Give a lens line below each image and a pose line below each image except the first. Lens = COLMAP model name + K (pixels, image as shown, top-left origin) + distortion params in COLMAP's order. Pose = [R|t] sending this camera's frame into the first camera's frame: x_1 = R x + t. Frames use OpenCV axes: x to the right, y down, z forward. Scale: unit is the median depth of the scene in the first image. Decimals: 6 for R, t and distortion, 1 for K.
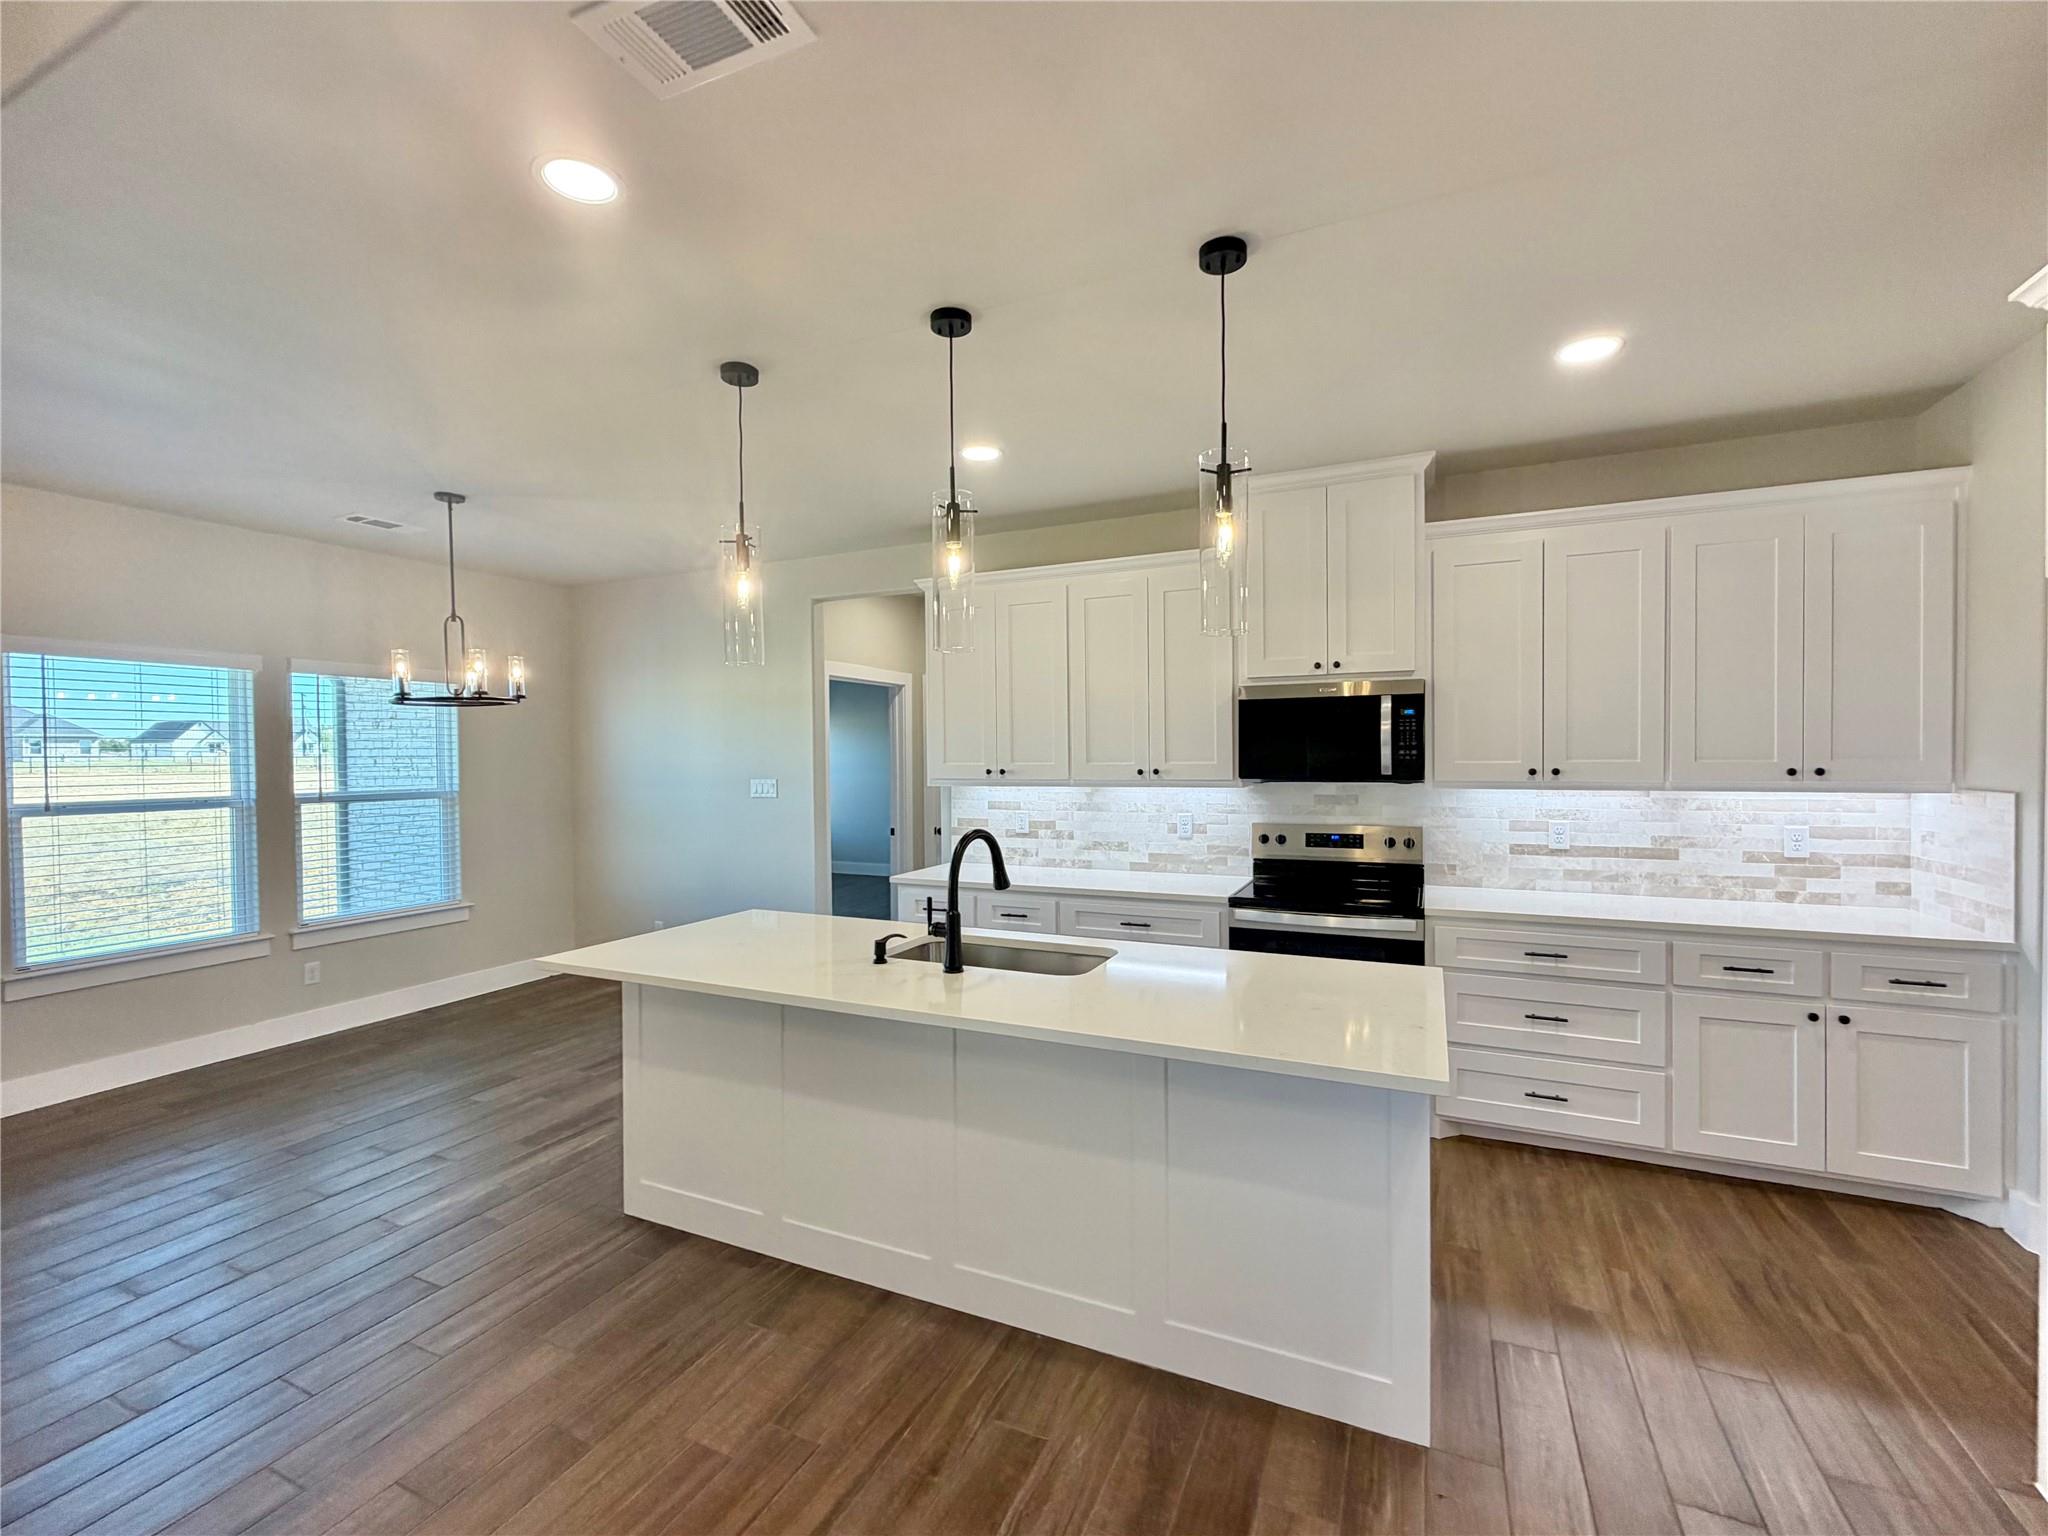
lens RADIAL K [[871.7, 0, 1034.9], [0, 871.7, 762.1], [0, 0, 1]] dist [0.000597, -0.001035]
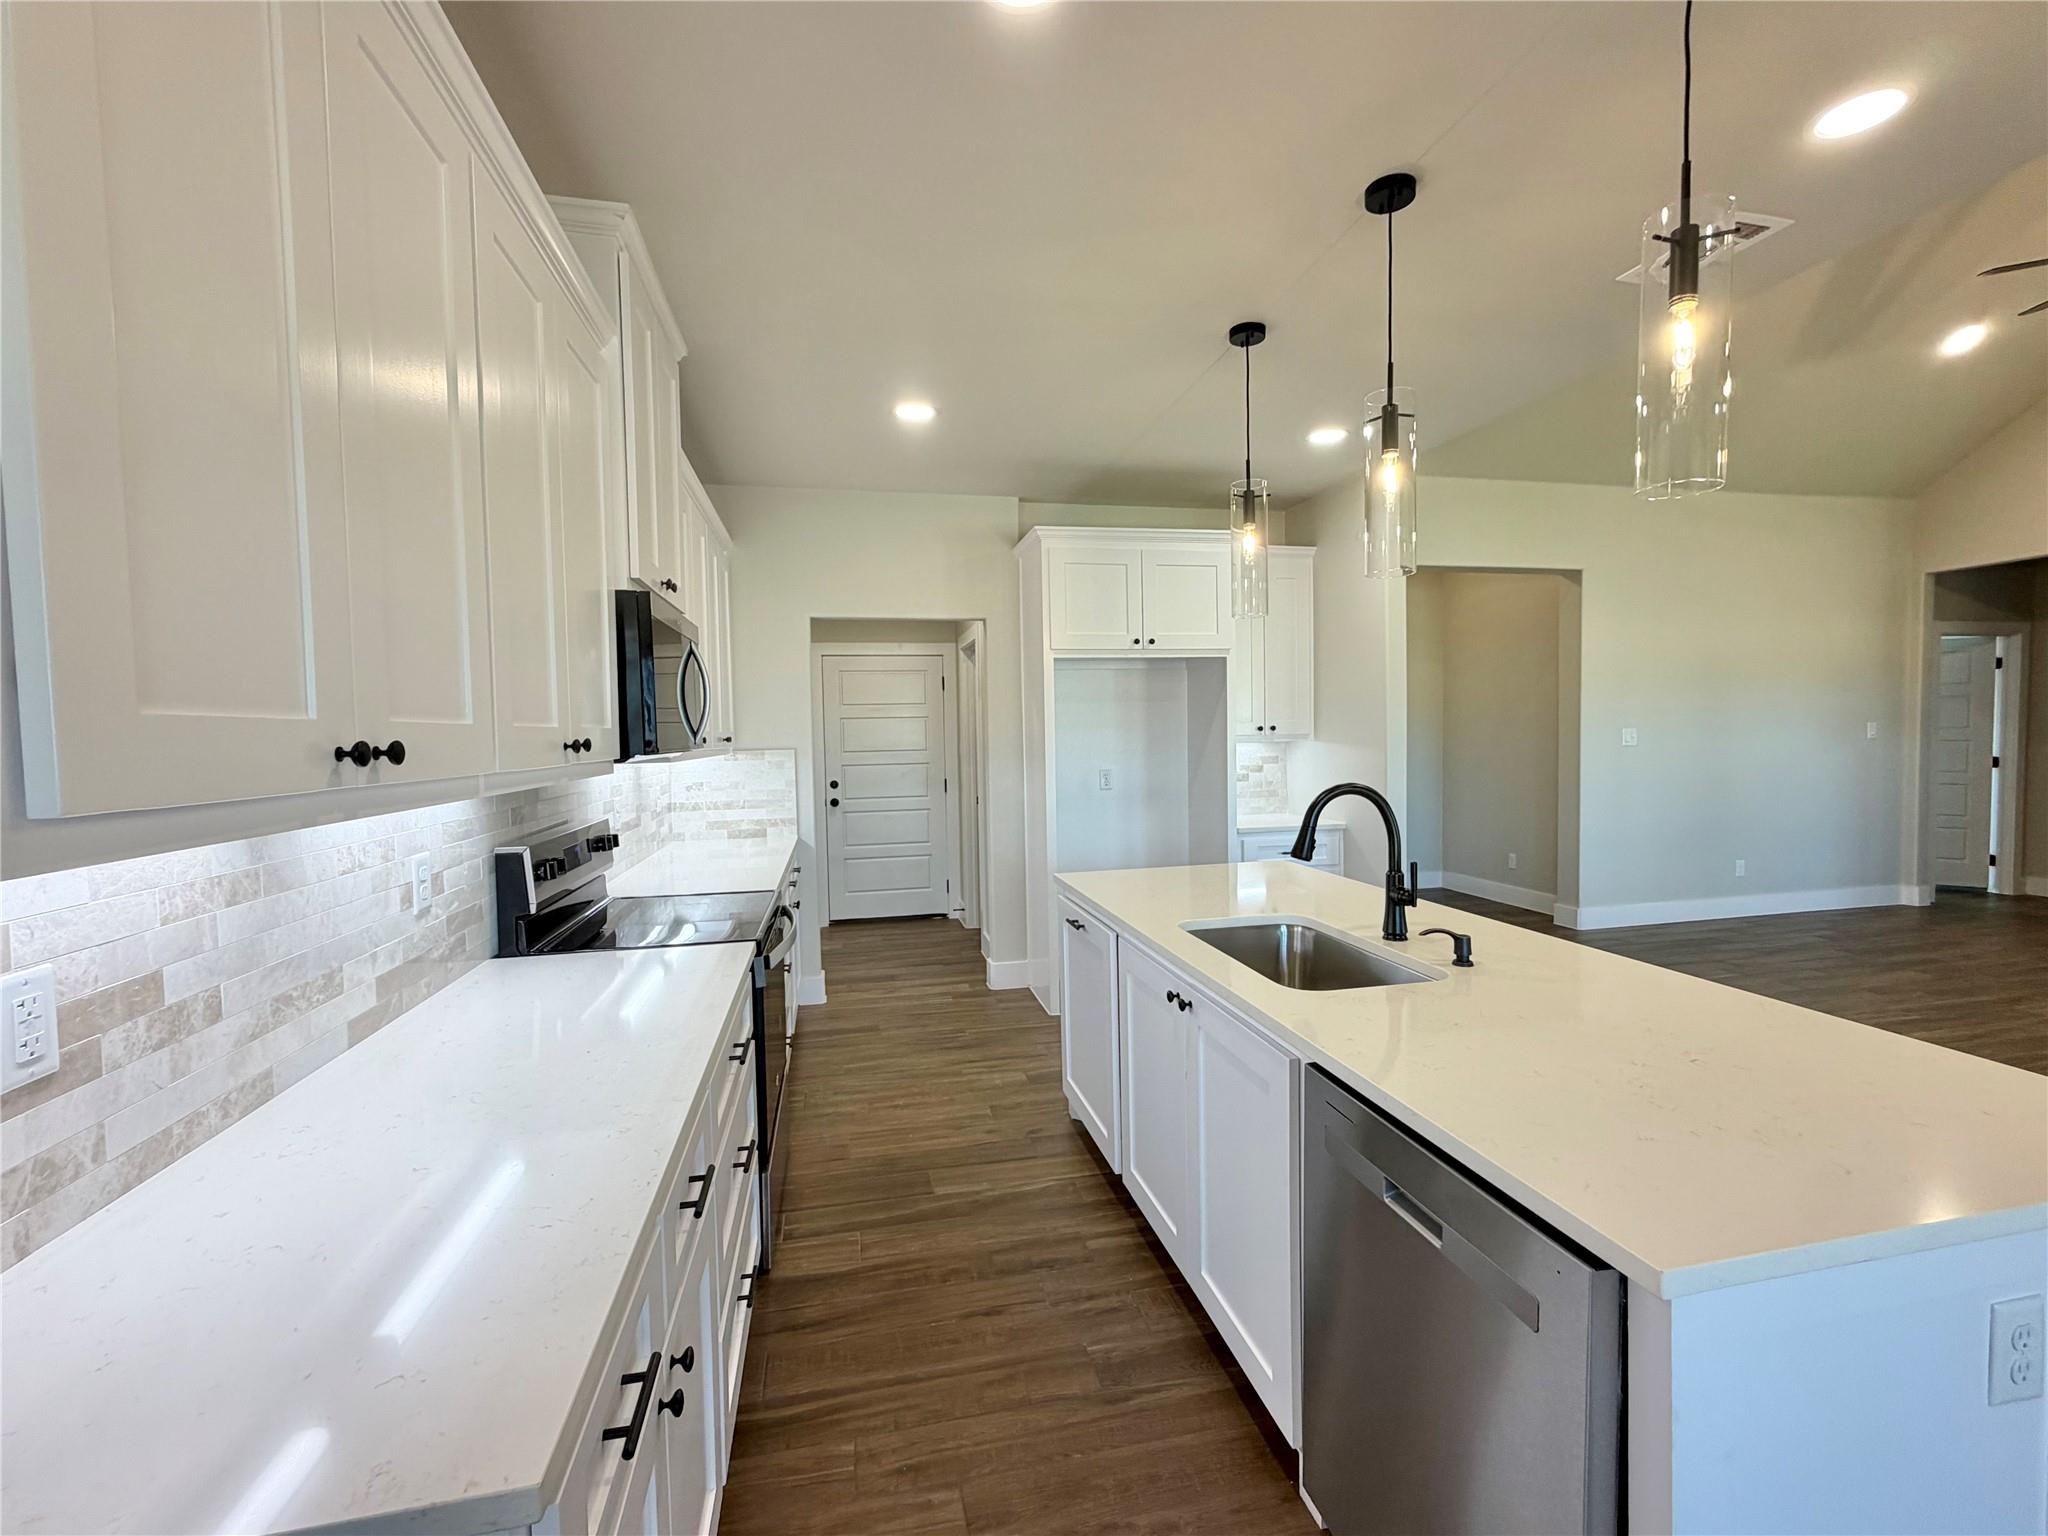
lens RADIAL K [[871.7, 0, 1029.9], [0, 871.7, 765.3], [0, 0, 1]] dist [0.000597, -0.001035]
pose [[-0.590777, -0.011124, 0.806758, -0.409774], [0.032568, 0.998761, 0.037621, 0.013999], [-0.806177, 0.048501, -0.589683, 1.260092]]
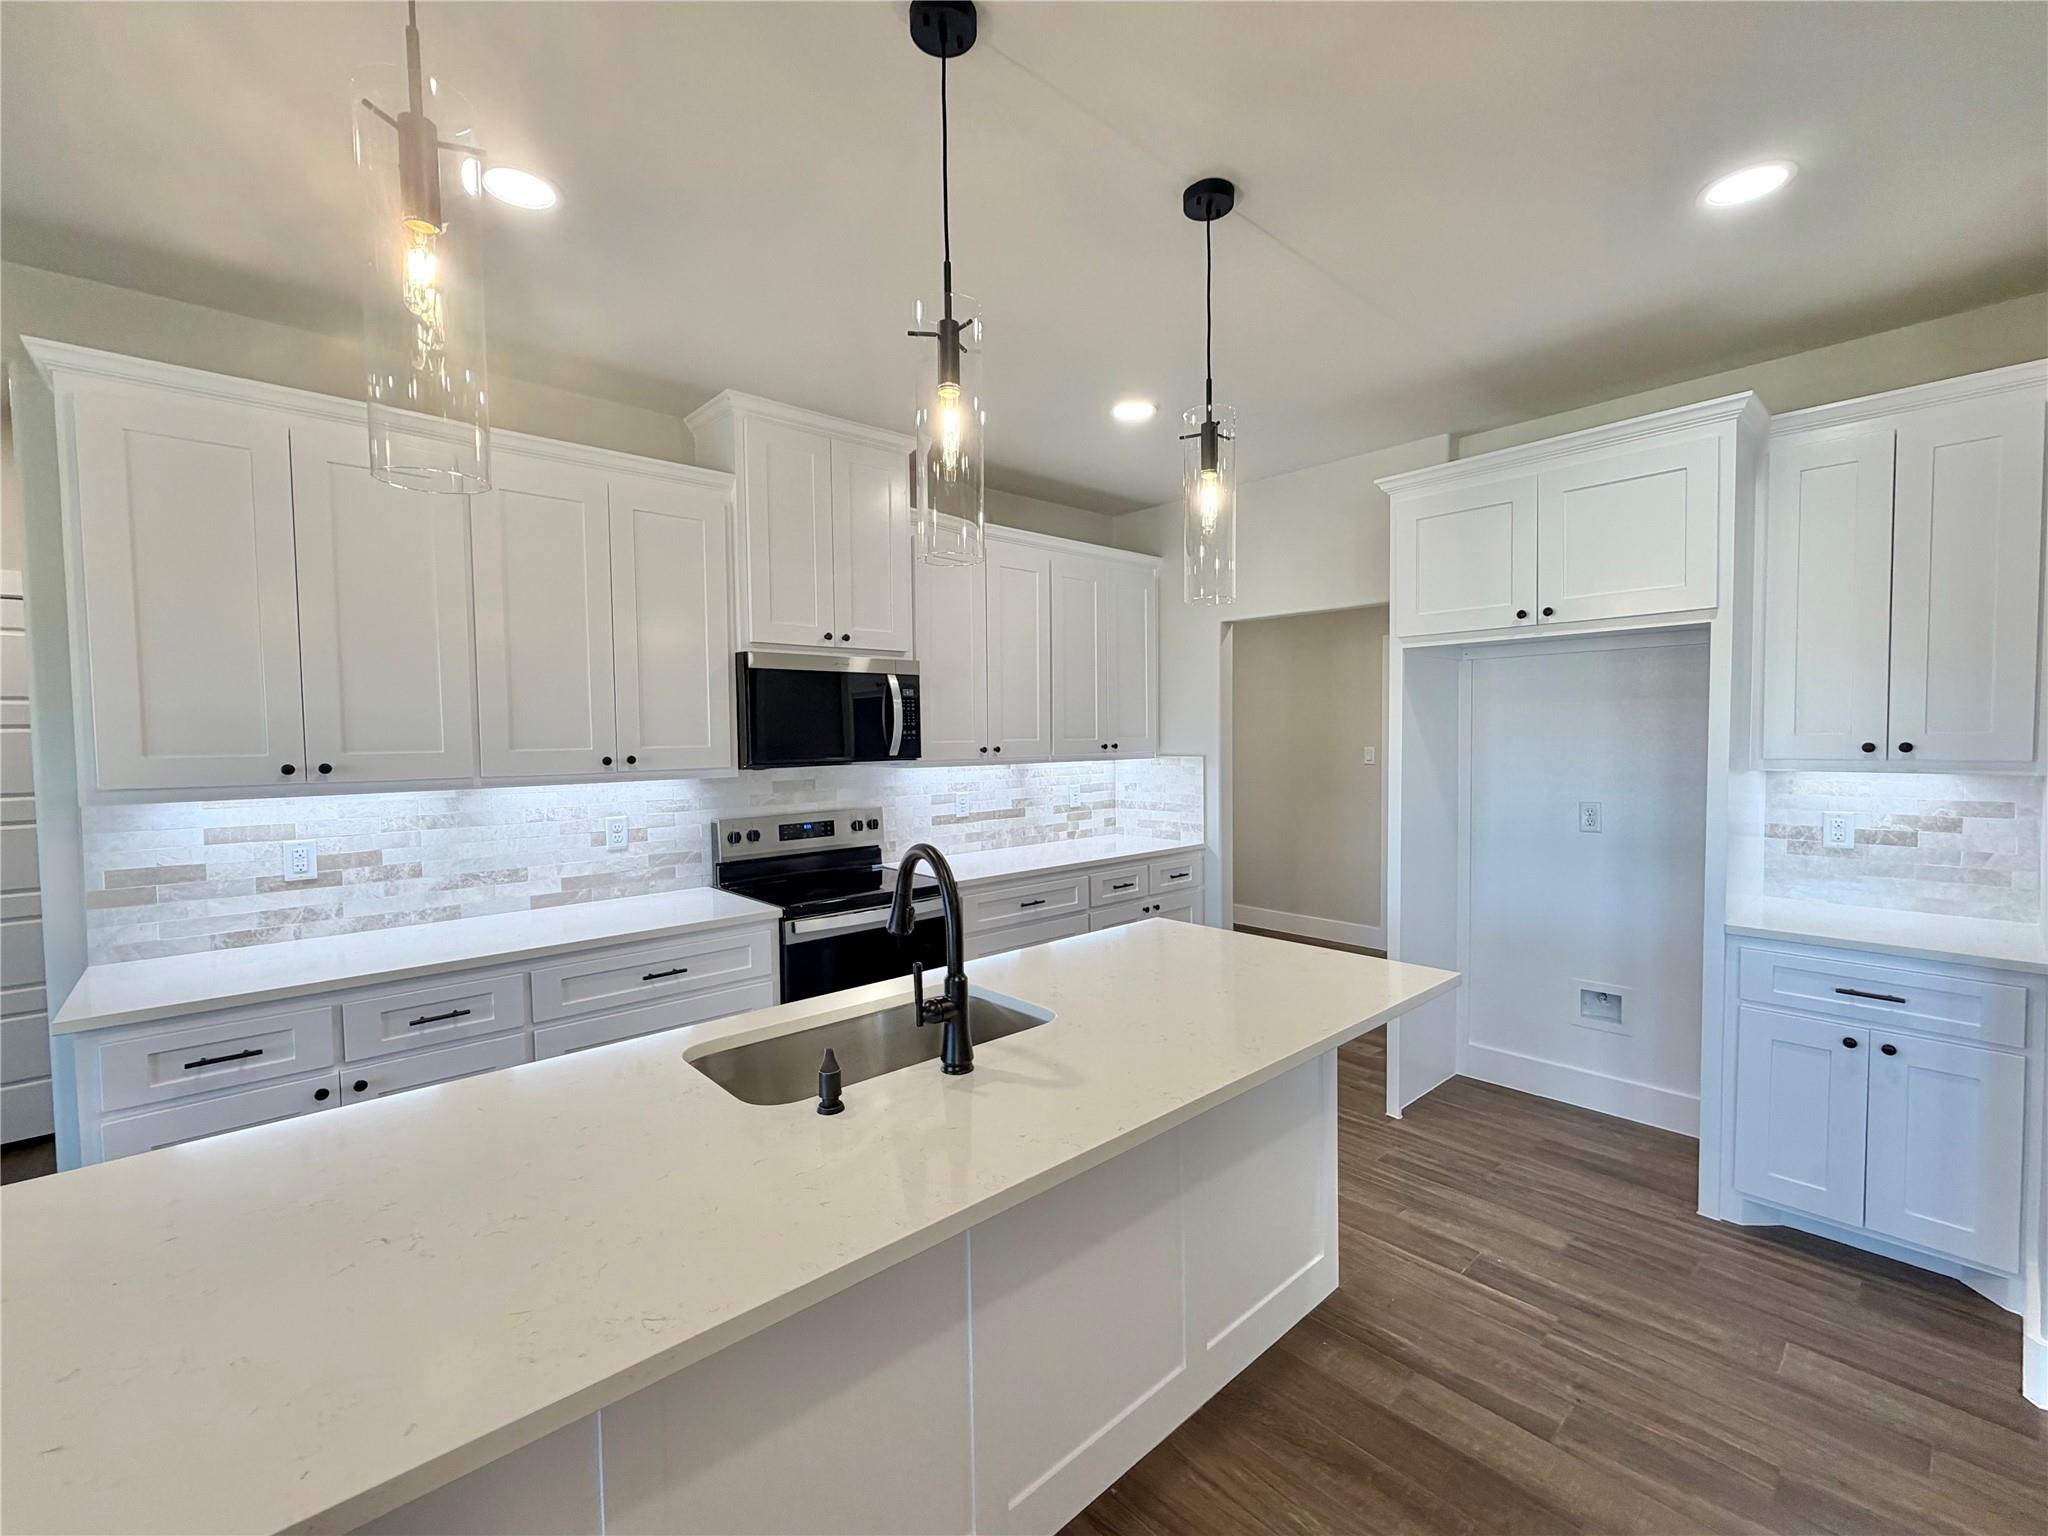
lens RADIAL K [[871.7, 0, 1024.0], [0, 871.7, 760.5], [0, 0, 1]] dist [0.000597, -0.001035]
pose [[0.405392, -0.025163, 0.913796, -0.450237], [0.017535, 0.999651, 0.019748, 0.003533], [-0.913975, 0.008018, 0.405692, 0.481937]]
